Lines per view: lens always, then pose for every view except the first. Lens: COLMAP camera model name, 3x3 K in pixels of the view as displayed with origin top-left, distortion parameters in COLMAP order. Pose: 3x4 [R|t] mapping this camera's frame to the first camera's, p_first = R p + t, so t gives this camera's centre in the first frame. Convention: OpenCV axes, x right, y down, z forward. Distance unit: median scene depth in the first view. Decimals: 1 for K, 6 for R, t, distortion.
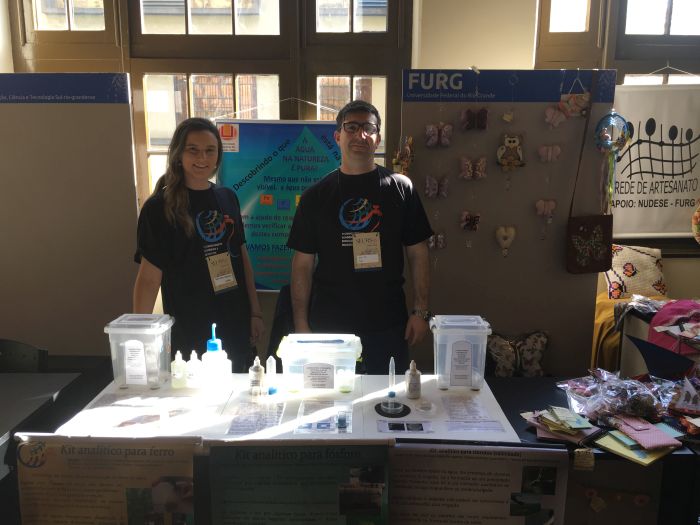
lens RADIAL K [[594.6, 0, 350.0], [0, 594.6, 262.5], [0, 0, 1]] dist [0.095632, -0.138936]
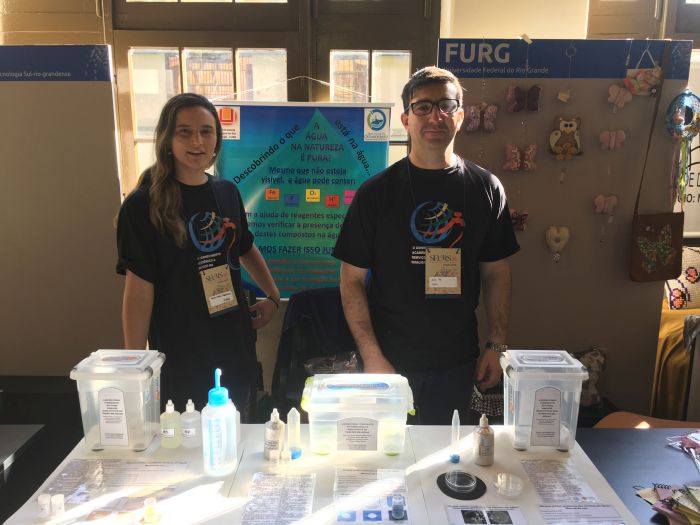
lens RADIAL K [[594.6, 0, 350.0], [0, 594.6, 262.5], [0, 0, 1]] dist [0.095632, -0.138936]
pose [[0.999954, -0.002504, 0.009229, -0.043473], [0.002355, 0.999868, 0.016051, -0.024427], [-0.009268, -0.016029, 0.999829, 0.159907]]
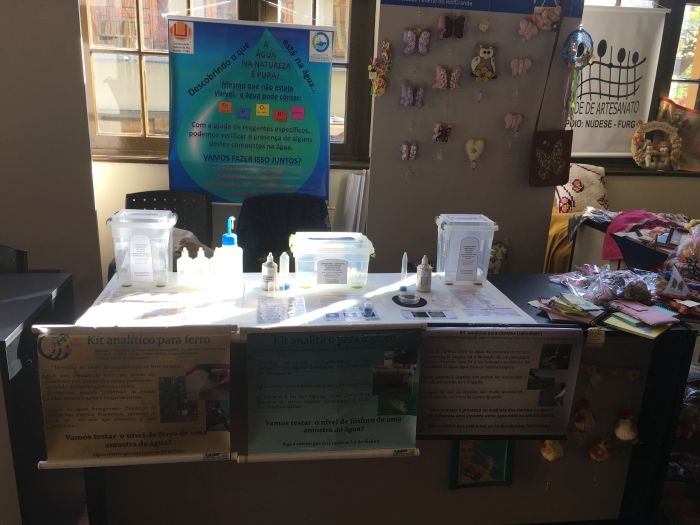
lens RADIAL K [[594.6, 0, 350.0], [0, 594.6, 262.5], [0, 0, 1]] dist [0.095632, -0.138936]
pose [[0.987964, -0.005073, 0.154598, -0.113922], [-0.011844, 0.994047, 0.108309, 0.042048], [-0.154227, -0.108837, 0.982023, 0.007914]]
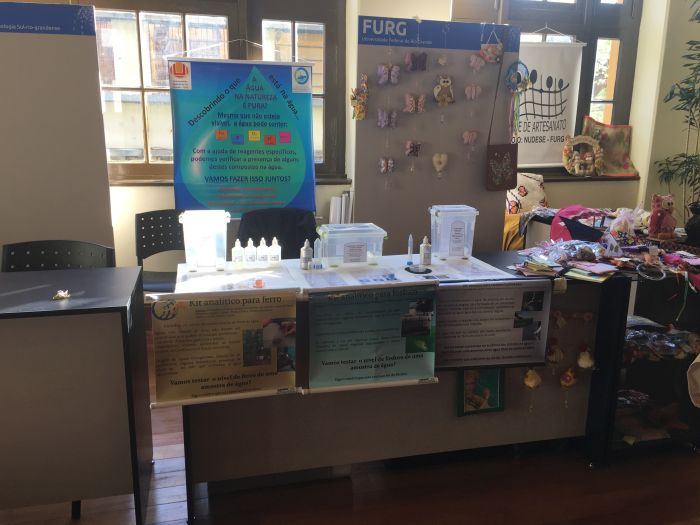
lens RADIAL K [[590.1, 0, 350.0], [0, 590.1, 262.5], [0, 0, 1]] dist [0.096841, -0.130326]
pose [[0.965999, -0.050526, 0.253563, -0.245717], [0.036954, 0.997632, 0.058011, 0.088479], [-0.255893, -0.046668, 0.965578, -0.138469]]
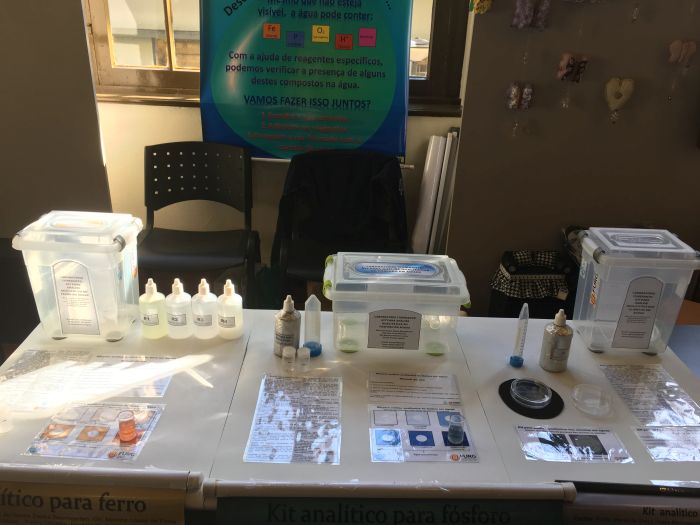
lens RADIAL K [[590.1, 0, 350.0], [0, 590.1, 262.5], [0, 0, 1]] dist [0.096841, -0.130326]
pose [[0.999354, 0.023394, 0.027284, -0.072455], [-0.029087, 0.972370, 0.231628, -0.004534], [-0.021112, -0.232272, 0.972422, 0.288496]]
